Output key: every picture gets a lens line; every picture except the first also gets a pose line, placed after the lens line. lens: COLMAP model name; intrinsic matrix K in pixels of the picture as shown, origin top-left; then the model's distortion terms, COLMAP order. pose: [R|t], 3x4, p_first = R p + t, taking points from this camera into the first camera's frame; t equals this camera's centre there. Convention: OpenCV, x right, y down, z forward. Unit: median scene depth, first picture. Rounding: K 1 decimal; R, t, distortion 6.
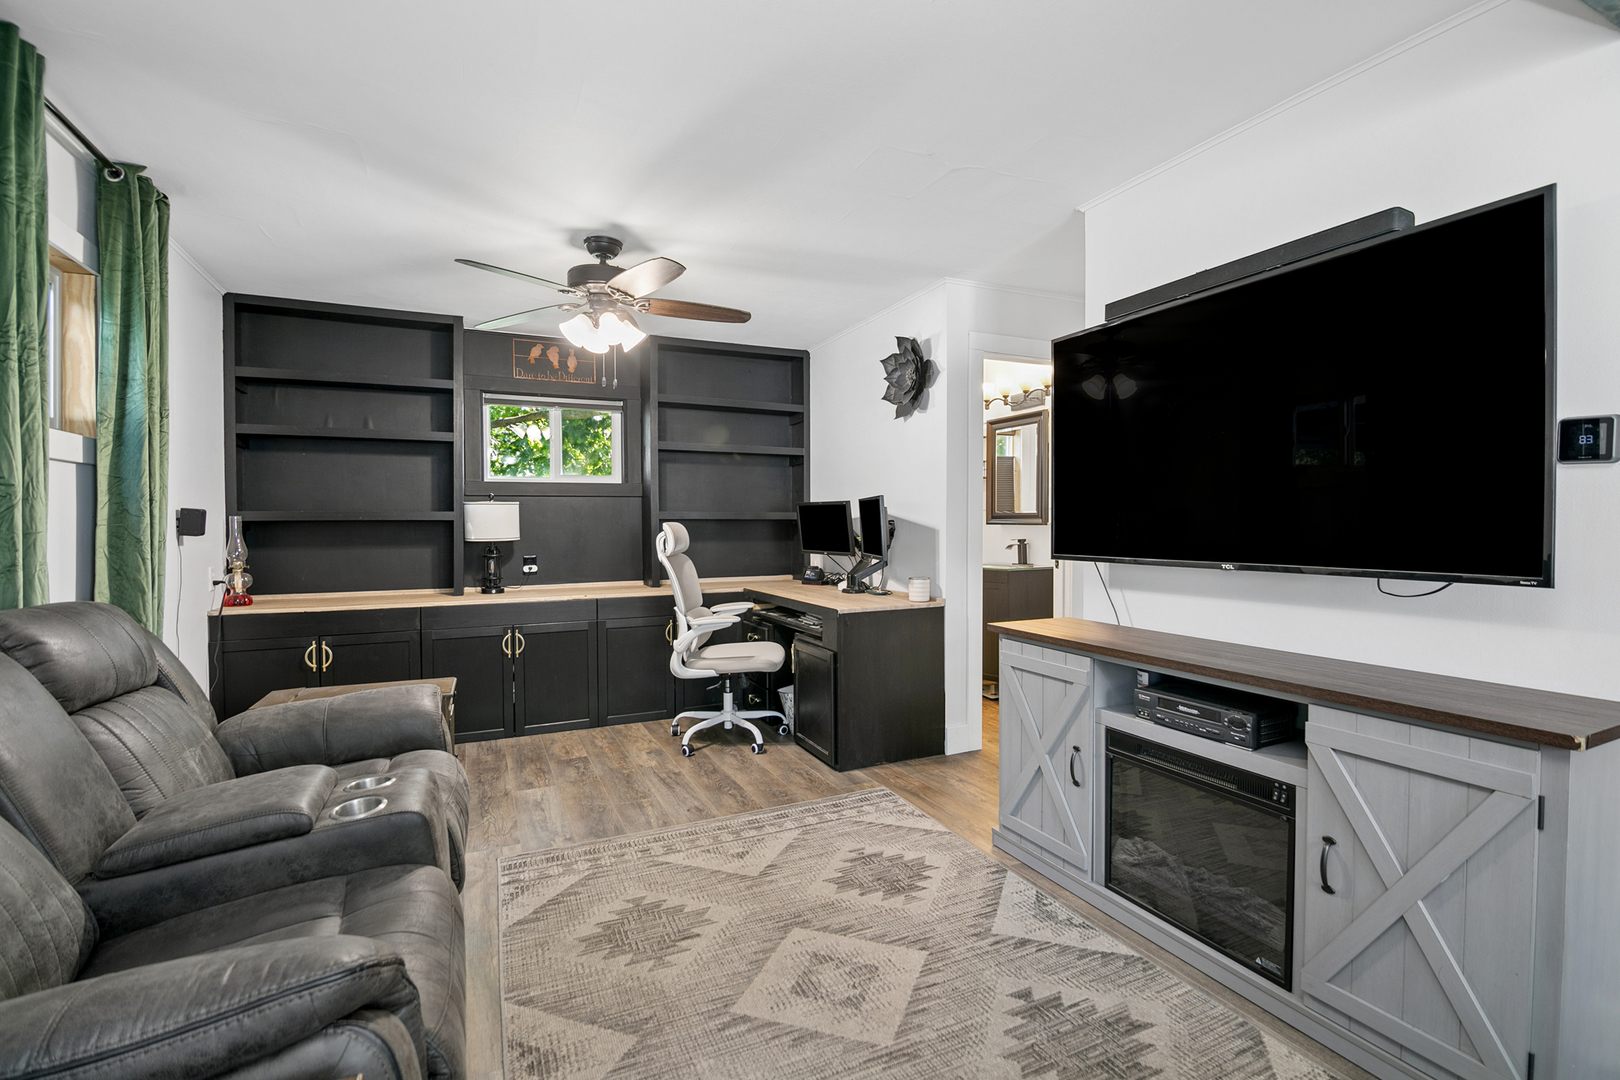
lens RADIAL K [[729.9, 0, 812.7], [0, 729.9, 536.1], [0, 0, 1]] dist [-0.014936, -0.002678]
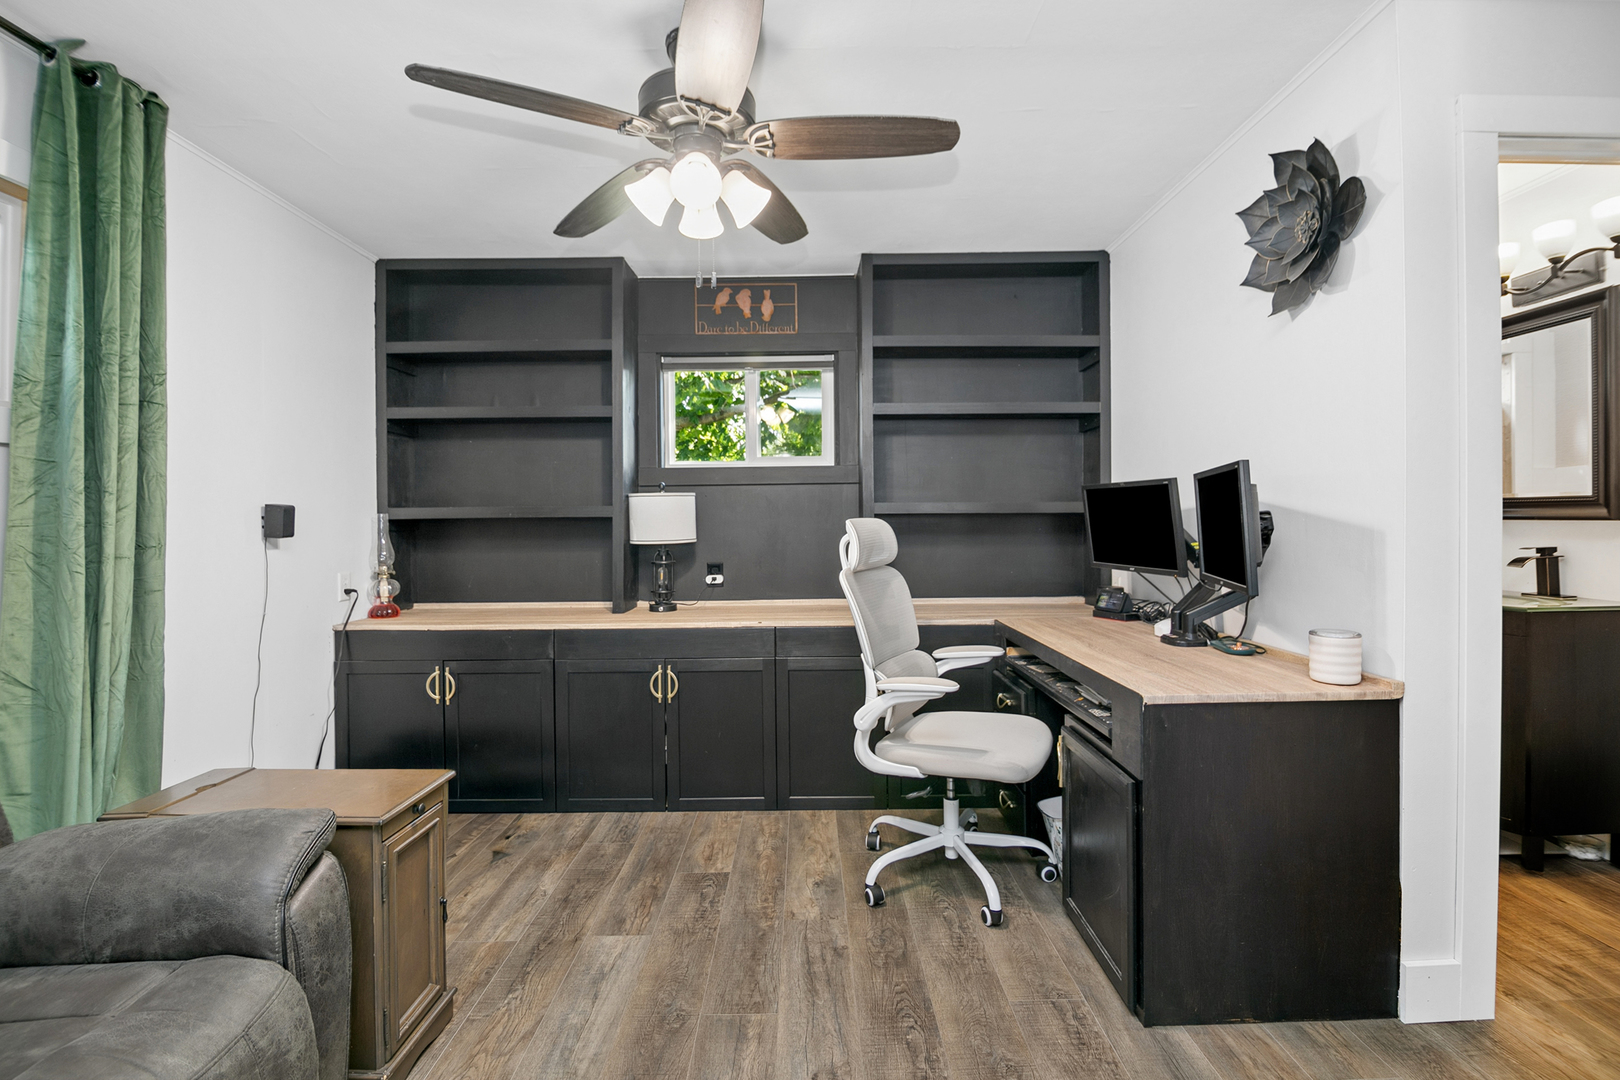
lens RADIAL K [[729.9, 0, 808.6], [0, 729.9, 523.7], [0, 0, 1]] dist [-0.014936, -0.002678]
pose [[0.907366, -0.001768, -0.420338, 0.031100], [-0.002765, 0.999944, -0.010174, -0.007635], [0.420333, 0.010393, 0.907310, 0.399009]]
